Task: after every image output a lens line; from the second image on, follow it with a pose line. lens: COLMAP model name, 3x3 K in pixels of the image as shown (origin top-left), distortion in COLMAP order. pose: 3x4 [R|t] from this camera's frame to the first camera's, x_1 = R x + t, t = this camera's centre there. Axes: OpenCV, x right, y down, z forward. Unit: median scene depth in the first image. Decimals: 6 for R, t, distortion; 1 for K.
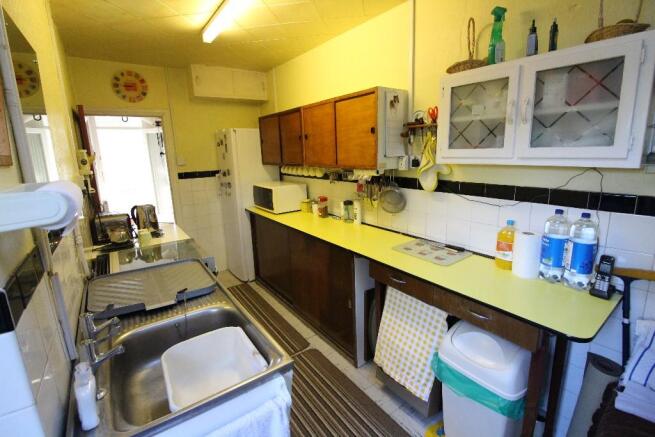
lens RADIAL K [[304.4, 0, 332.1], [0, 304.4, 209.6], [0, 0, 1]] dist [0.009916, -0.015773]
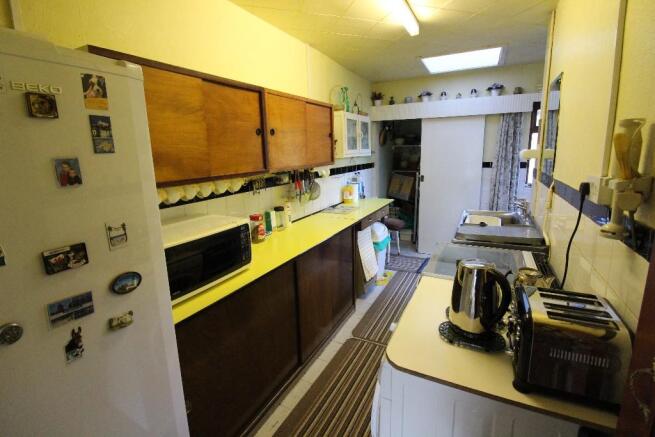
lens RADIAL K [[304.4, 0, 332.1], [0, 304.4, 209.6], [0, 0, 1]] dist [0.009916, -0.015773]
pose [[-0.452073, -0.133480, 0.881937, -0.819373], [0.205012, 0.946721, 0.248372, -0.213125], [-0.868101, 0.293090, -0.400622, 1.222744]]
